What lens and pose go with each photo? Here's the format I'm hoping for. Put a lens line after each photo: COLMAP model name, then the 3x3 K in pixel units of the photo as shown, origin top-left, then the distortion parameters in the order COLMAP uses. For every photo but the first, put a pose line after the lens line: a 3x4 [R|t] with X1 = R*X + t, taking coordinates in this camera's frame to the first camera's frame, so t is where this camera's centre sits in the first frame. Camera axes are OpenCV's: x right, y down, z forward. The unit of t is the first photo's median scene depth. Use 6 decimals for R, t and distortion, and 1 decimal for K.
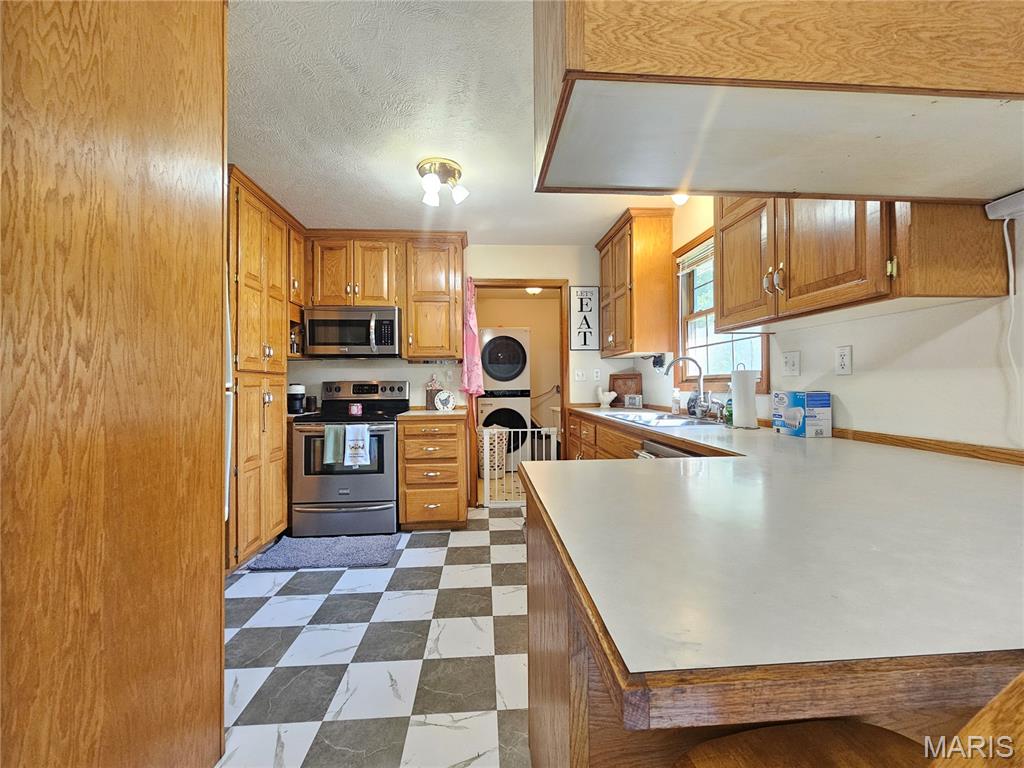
lens RADIAL K [[418.1, 0, 512.1], [0, 418.1, 380.1], [0, 0, 1]] dist [0.001723, 0.000625]
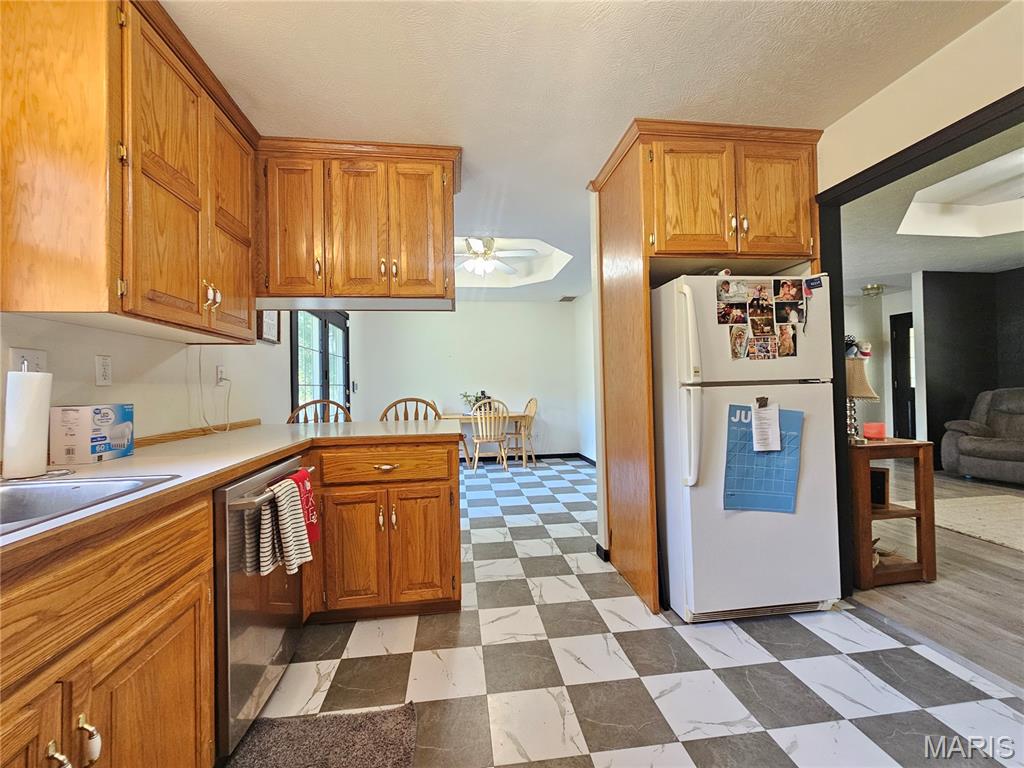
lens RADIAL K [[418.1, 0, 513.5], [0, 418.1, 380.8], [0, 0, 1]] dist [0.001723, 0.000625]
pose [[-0.997429, 0.025197, -0.067086, -0.029858], [0.026710, 0.999406, -0.021755, 0.010519], [0.066498, -0.023491, -0.997510, 1.023631]]
